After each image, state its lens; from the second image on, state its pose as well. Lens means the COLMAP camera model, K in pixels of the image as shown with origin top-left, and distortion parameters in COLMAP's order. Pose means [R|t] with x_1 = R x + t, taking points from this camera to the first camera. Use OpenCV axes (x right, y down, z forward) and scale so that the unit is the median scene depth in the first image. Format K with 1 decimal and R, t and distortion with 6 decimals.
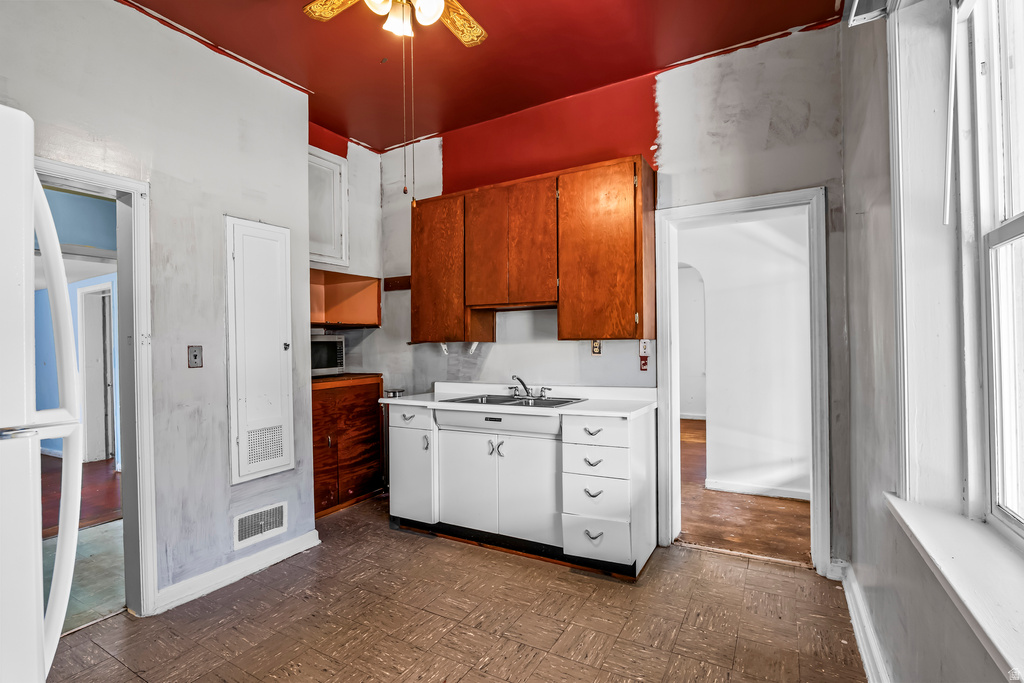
lens RADIAL K [[474.2, 0, 511.0], [0, 474.2, 345.0], [0, 0, 1]] dist [-0.017180, 0.002637]
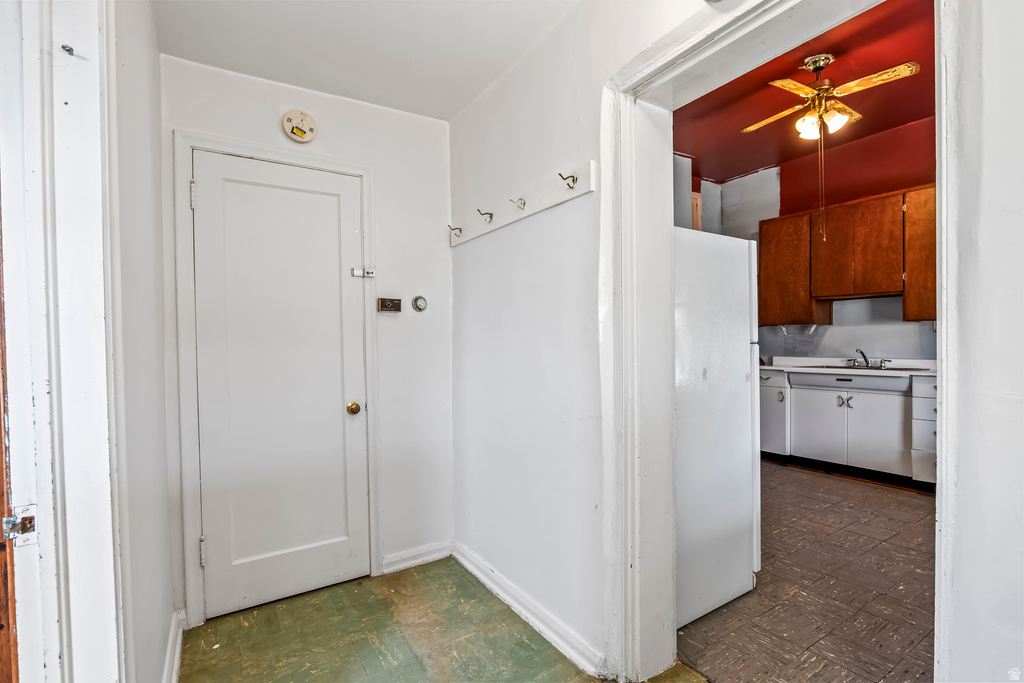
lens RADIAL K [[474.2, 0, 509.4], [0, 474.2, 344.1], [0, 0, 1]] dist [-0.017180, 0.002637]
pose [[0.883723, 0.007426, -0.467951, -0.239242], [-0.000698, 0.999894, 0.014549, 0.032389], [0.468009, -0.012530, 0.883635, -0.602495]]
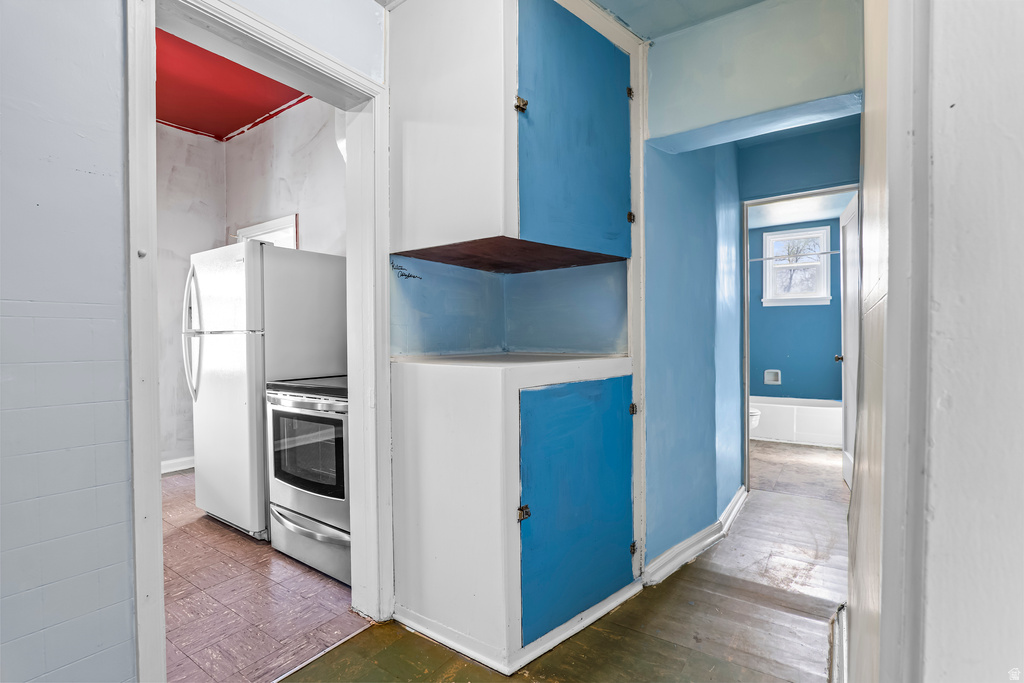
lens RADIAL K [[474.2, 0, 511.2], [0, 474.2, 340.1], [0, 0, 1]] dist [-0.017180, 0.002637]
pose [[-0.995355, 0.029149, 0.091754, -1.013485], [0.029822, 0.999537, 0.005979, 0.073590], [-0.091537, 0.008687, -0.995764, 1.181910]]
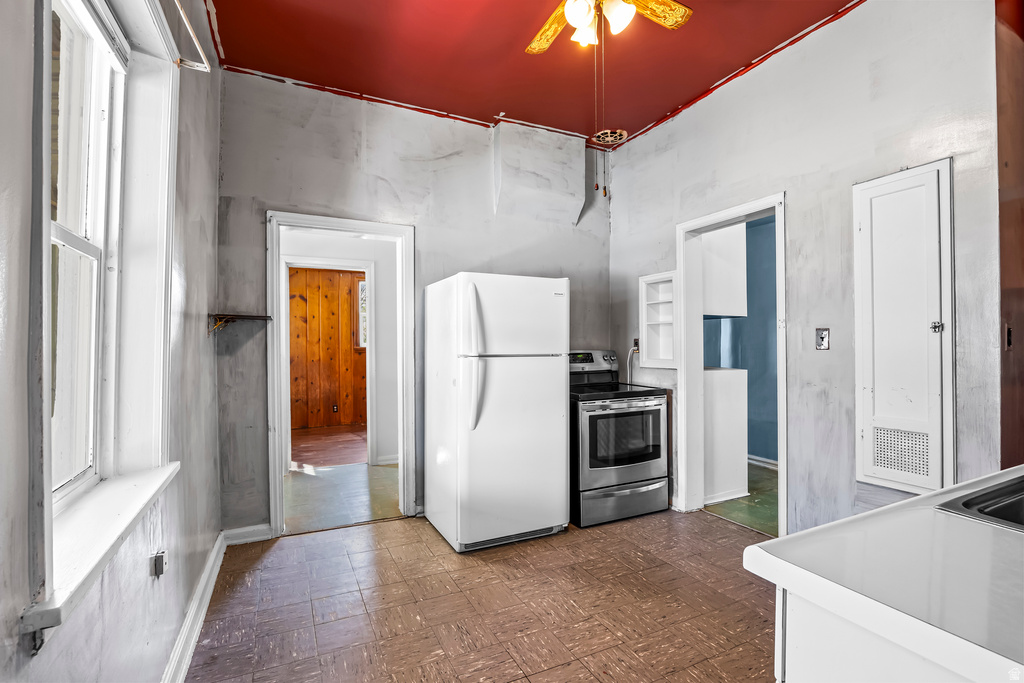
lens RADIAL K [[474.2, 0, 508.8], [0, 474.2, 339.2], [0, 0, 1]] dist [-0.017180, 0.002637]
pose [[-0.556116, 0.015365, -0.830963, 0.470174], [0.016175, 0.999840, 0.007663, 0.005588], [0.830948, -0.009179, -0.556275, 0.839677]]
